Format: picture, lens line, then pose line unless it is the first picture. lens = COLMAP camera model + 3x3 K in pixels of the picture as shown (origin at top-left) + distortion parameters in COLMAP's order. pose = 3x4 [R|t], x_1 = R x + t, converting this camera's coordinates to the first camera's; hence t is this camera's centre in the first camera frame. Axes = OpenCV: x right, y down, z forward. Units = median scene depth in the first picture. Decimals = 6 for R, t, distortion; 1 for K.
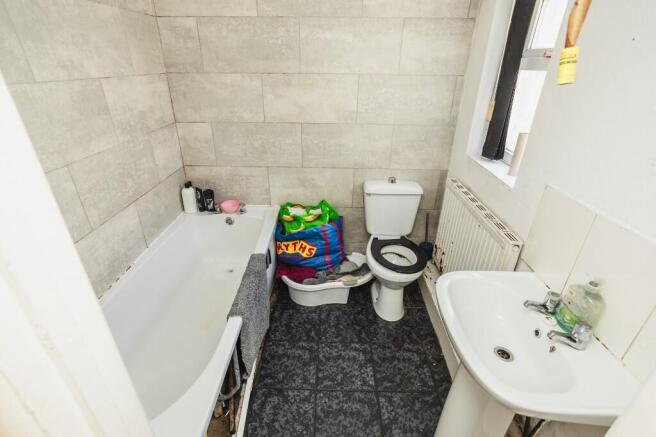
lens RADIAL K [[315.3, 0, 323.0], [0, 315.3, 209.9], [0, 0, 1]] dist [-0.029356, 0.025054]
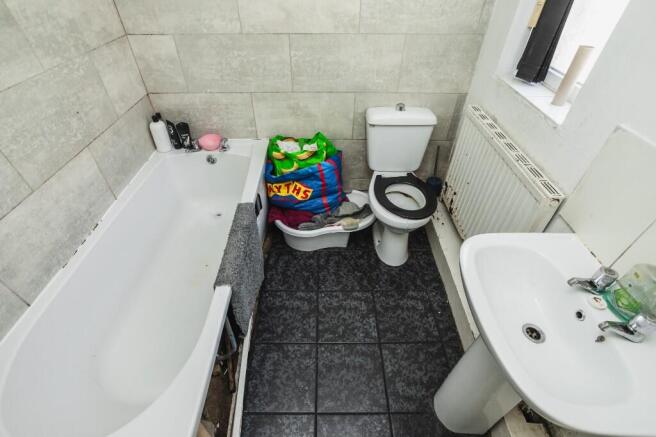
lens RADIAL K [[315.3, 0, 323.0], [0, 315.3, 209.9], [0, 0, 1]] dist [-0.029356, 0.025054]
pose [[0.999602, -0.023925, 0.014930, -0.006027], [0.019196, 0.965070, 0.261289, -0.055635], [-0.020660, -0.260898, 0.965145, 0.133439]]
